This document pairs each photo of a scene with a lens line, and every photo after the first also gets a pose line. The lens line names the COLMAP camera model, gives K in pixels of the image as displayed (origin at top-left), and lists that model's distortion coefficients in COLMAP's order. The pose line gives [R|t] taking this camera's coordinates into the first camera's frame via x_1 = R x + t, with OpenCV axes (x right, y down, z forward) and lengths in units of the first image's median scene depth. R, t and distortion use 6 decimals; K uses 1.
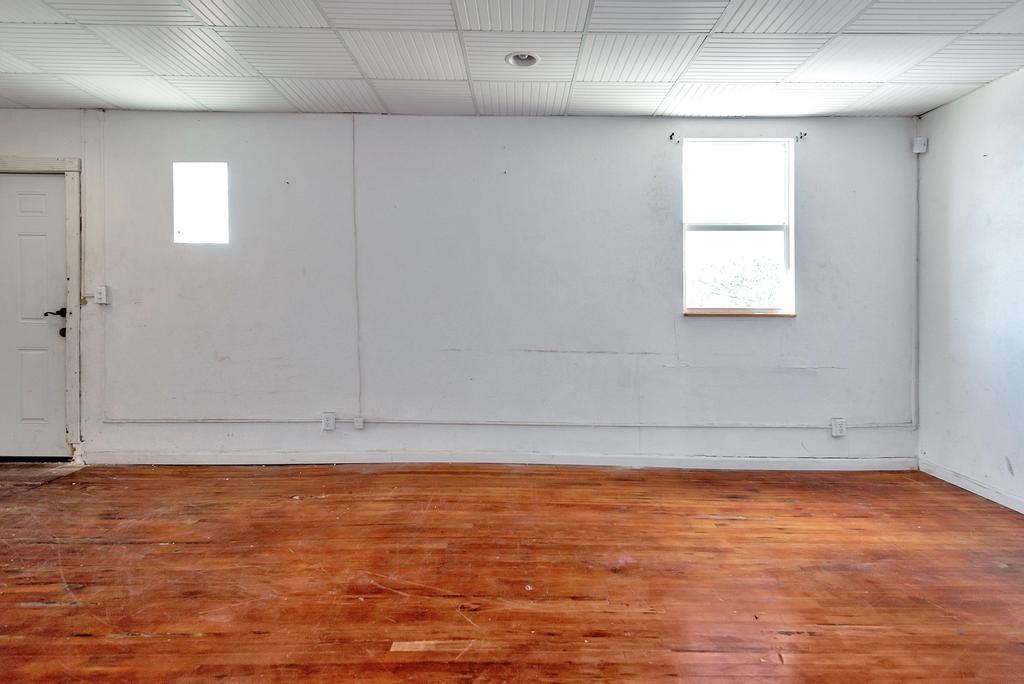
lens RADIAL K [[571.3, 0, 543.1], [0, 571.3, 328.4], [0, 0, 1]] dist [0.025386, -0.007975]
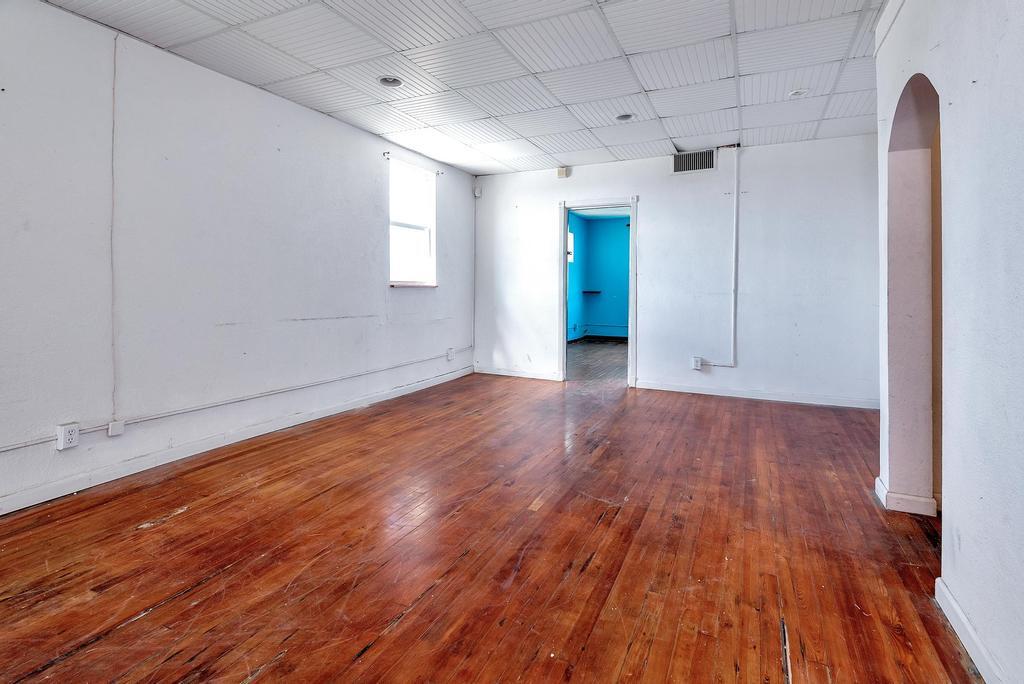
lens RADIAL K [[474.6, 0, 517.1], [0, 474.6, 292.8], [0, 0, 1]] dist [0.012162, -0.009126]
pose [[0.458037, -0.016994, 0.888771, -0.971321], [0.024906, 0.999670, 0.006279, -0.010663], [-0.888584, 0.019260, 0.458309, 0.331570]]
